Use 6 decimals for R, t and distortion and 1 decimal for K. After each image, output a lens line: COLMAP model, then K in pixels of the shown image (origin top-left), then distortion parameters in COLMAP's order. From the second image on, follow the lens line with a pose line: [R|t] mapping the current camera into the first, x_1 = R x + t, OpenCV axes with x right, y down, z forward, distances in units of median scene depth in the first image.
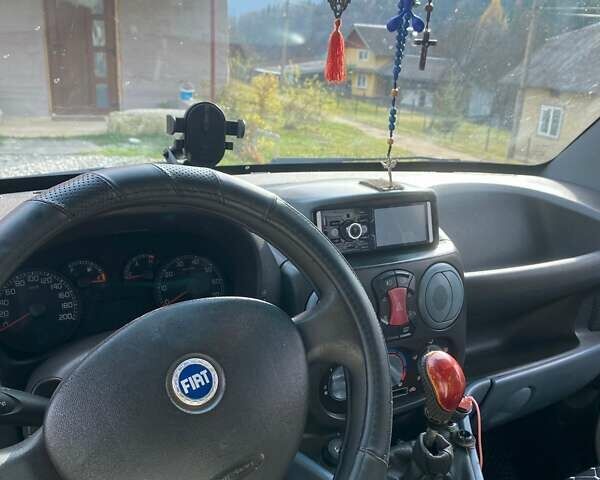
lens RADIAL K [[609.3, 0, 301.3], [0, 609.3, 231.5], [0, 0, 1]] dist [0.206989, -0.603988]
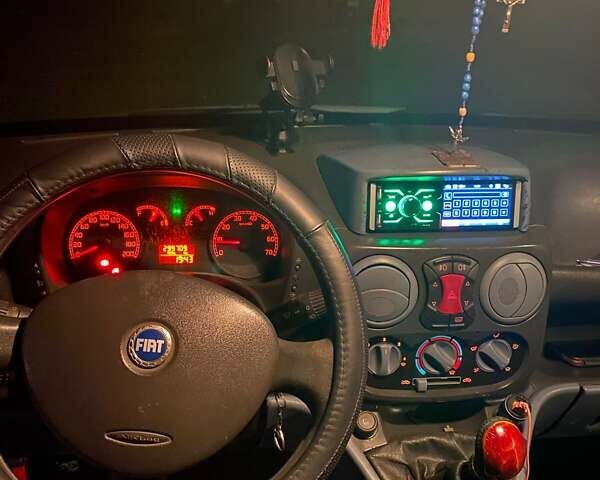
lens RADIAL K [[609.3, 0, 301.3], [0, 609.3, 231.5], [0, 0, 1]] dist [0.206989, -0.603988]
pose [[0.925154, 0.142728, -0.351737, 0.256885], [-0.095682, 0.984382, 0.147774, -0.084566], [0.367335, -0.103059, 0.924362, 0.066970]]
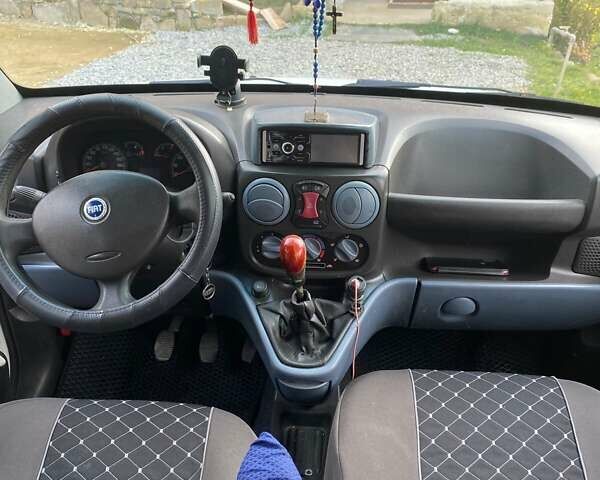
lens RADIAL K [[609.3, 0, 301.3], [0, 609.3, 231.5], [0, 0, 1]] dist [0.206989, -0.603988]
pose [[0.839945, 0.210980, -0.499979, 0.843621], [-0.118339, 0.970368, 0.210669, -0.112708], [0.529611, -0.117784, 0.840023, -0.204216]]
